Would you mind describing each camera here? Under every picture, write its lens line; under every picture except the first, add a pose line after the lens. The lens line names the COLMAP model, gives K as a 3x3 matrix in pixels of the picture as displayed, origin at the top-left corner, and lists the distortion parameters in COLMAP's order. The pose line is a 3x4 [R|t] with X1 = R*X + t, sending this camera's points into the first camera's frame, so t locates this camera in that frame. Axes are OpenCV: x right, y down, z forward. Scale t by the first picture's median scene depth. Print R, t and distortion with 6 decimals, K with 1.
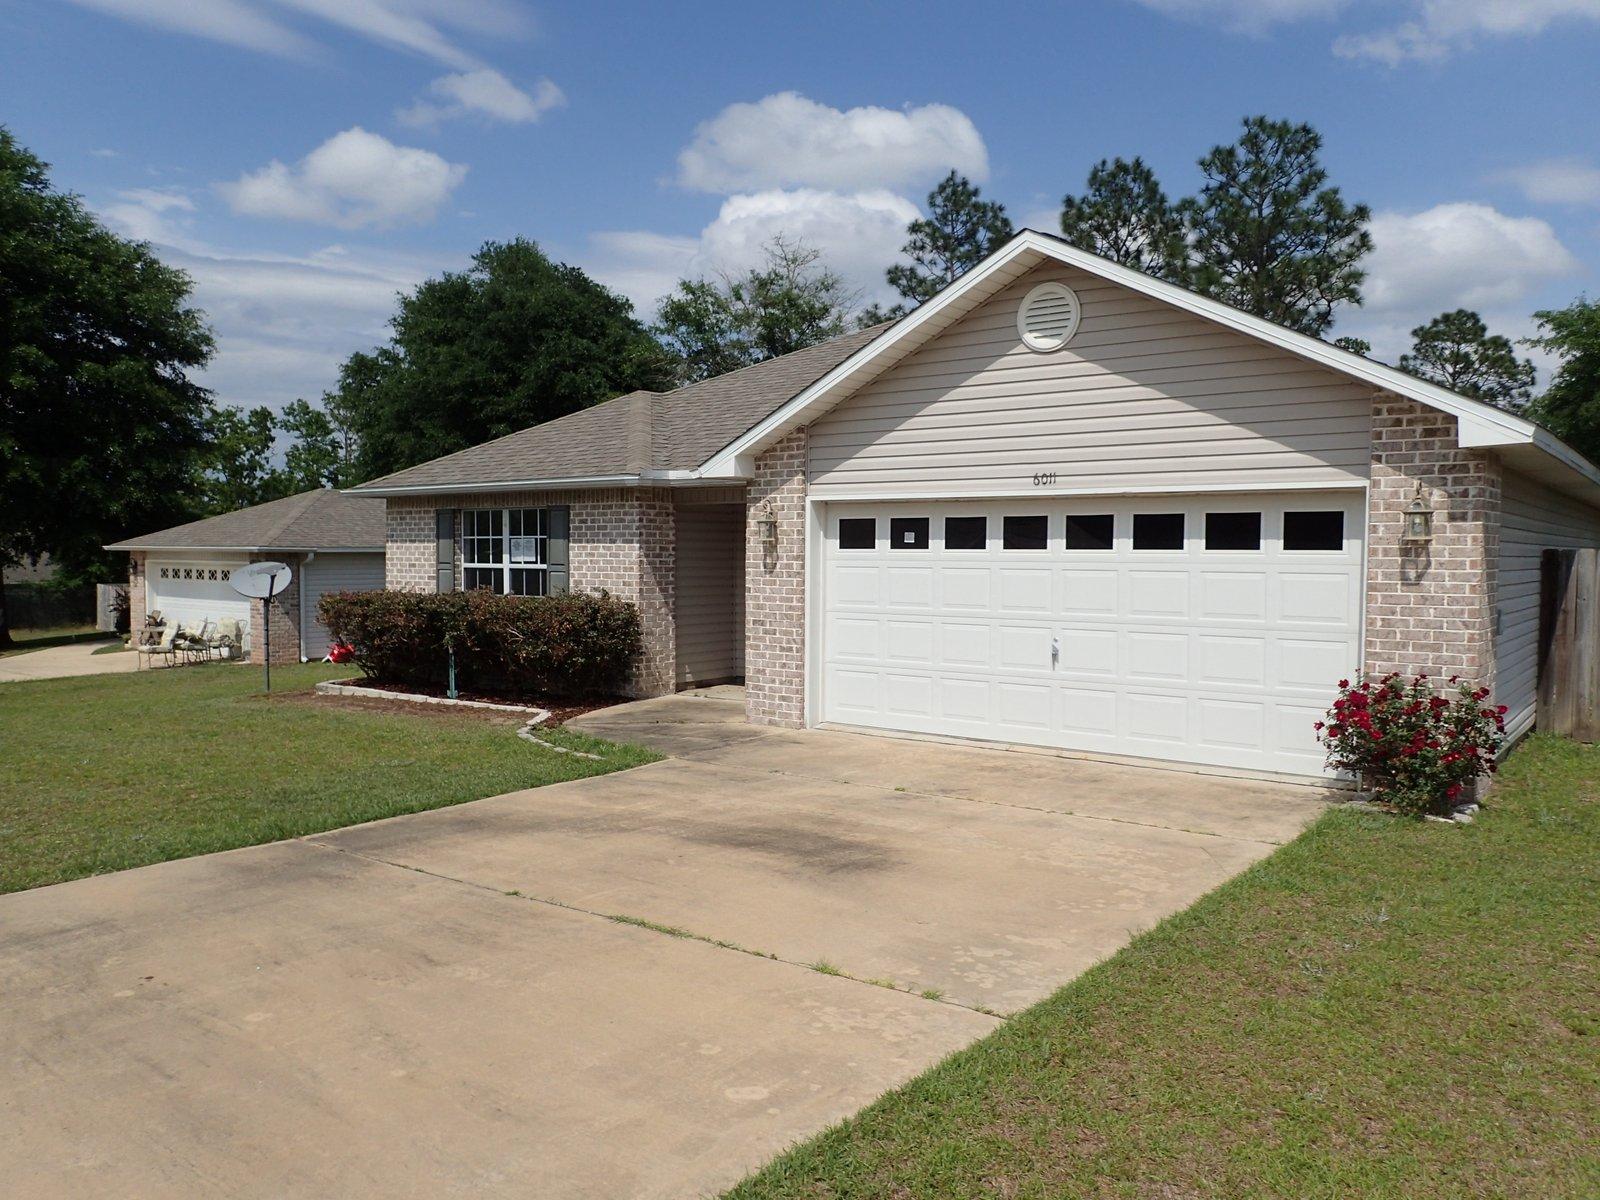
lens RADIAL K [[1194.8, 0, 806.4], [0, 1194.8, 591.0], [0, 0, 1]] dist [0.010702, -0.012986]
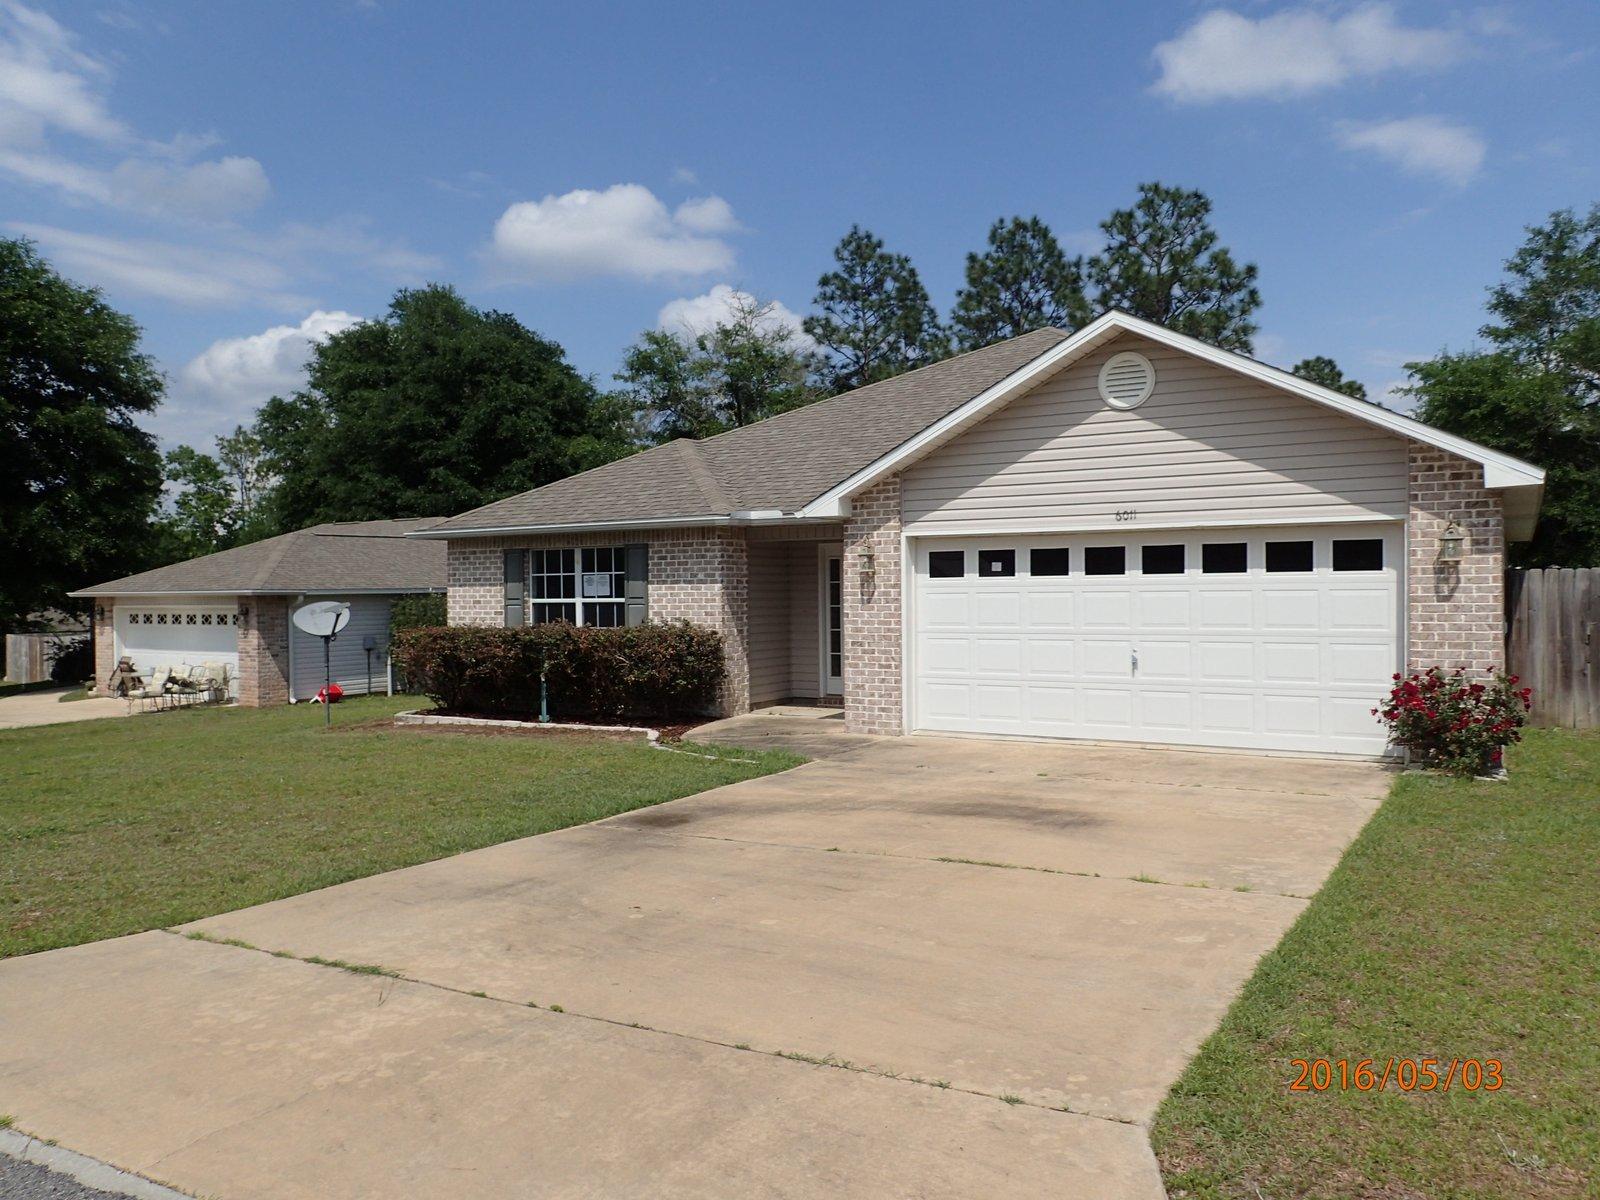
lens RADIAL K [[1194.8, 0, 805.0], [0, 1194.8, 590.9], [0, 0, 1]] dist [0.010702, -0.012986]
pose [[0.994362, -0.015539, 0.104891, -0.207381], [0.019015, 0.999300, -0.032220, 0.011664], [-0.104317, 0.034033, 0.993962, -0.127060]]
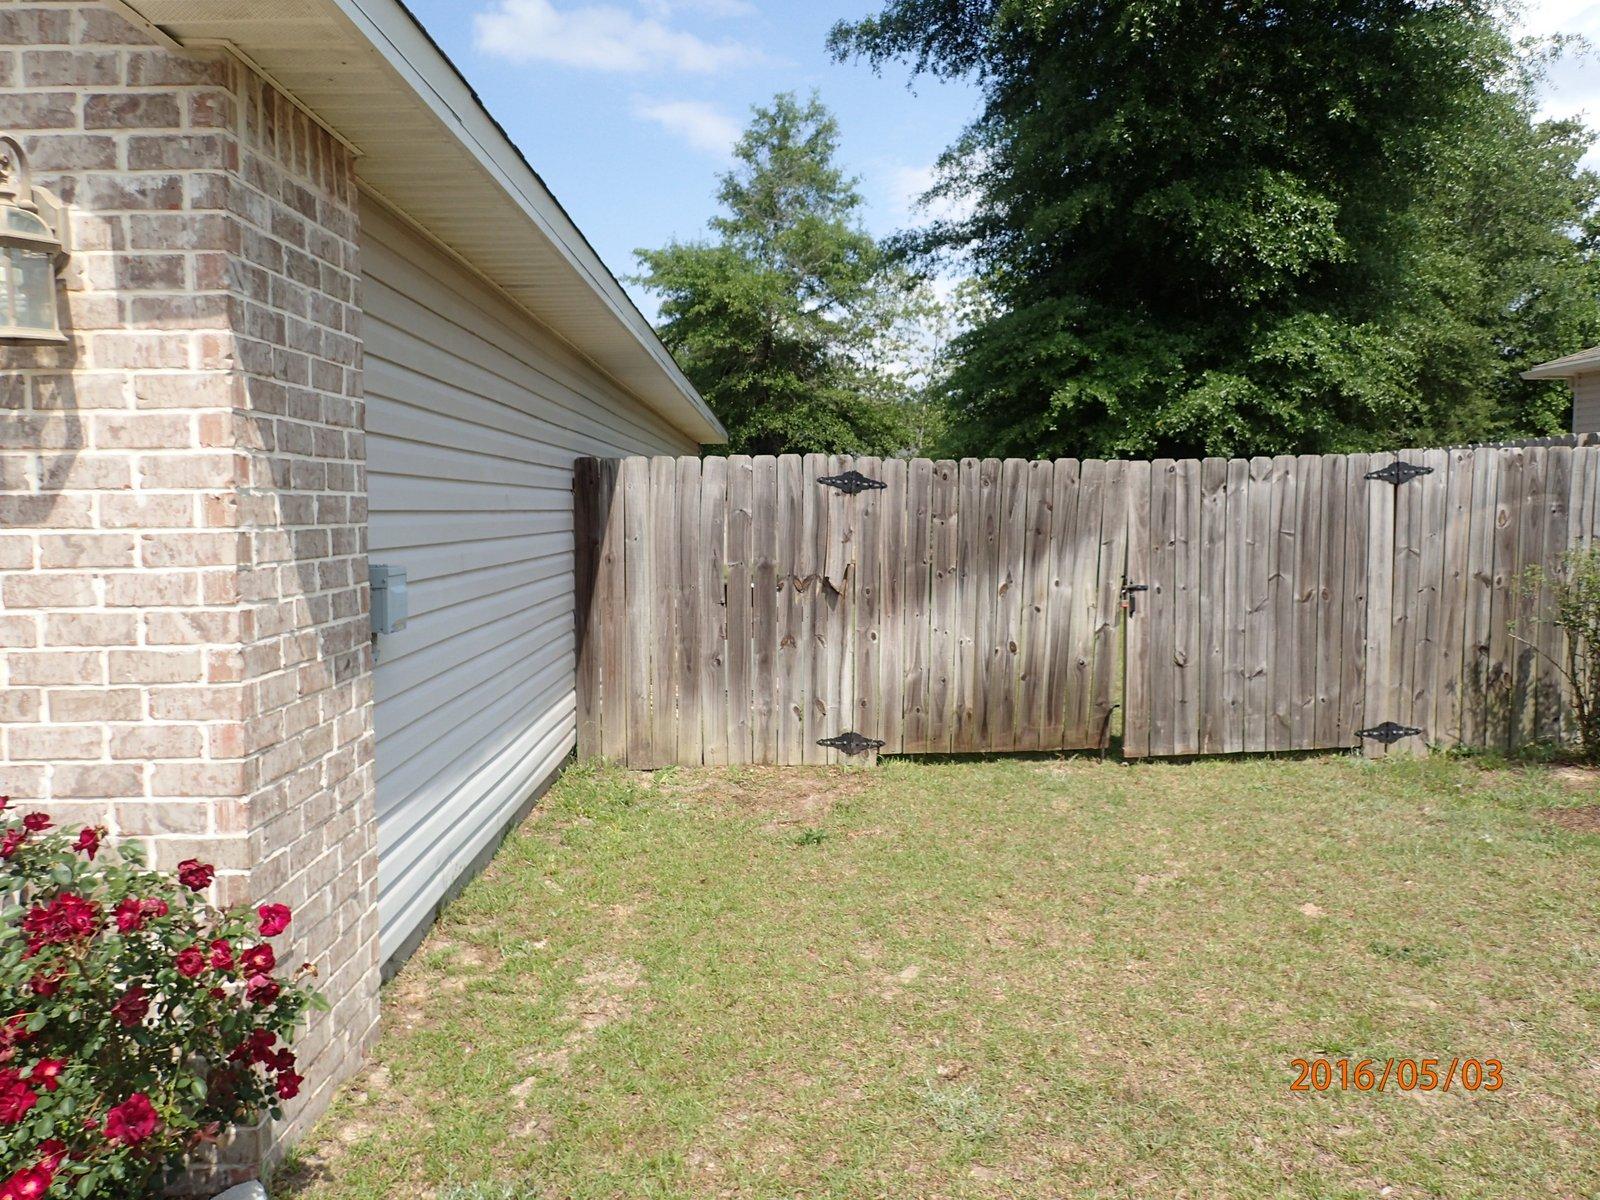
lens RADIAL K [[1194.8, 0, 791.7], [0, 1194.8, 595.6], [0, 0, 1]] dist [0.010702, -0.012986]
pose [[0.793602, -0.056545, 0.605804, 0.330911], [0.031163, 0.998143, 0.052341, 0.005931], [-0.607639, -0.022659, 0.793890, 0.451156]]
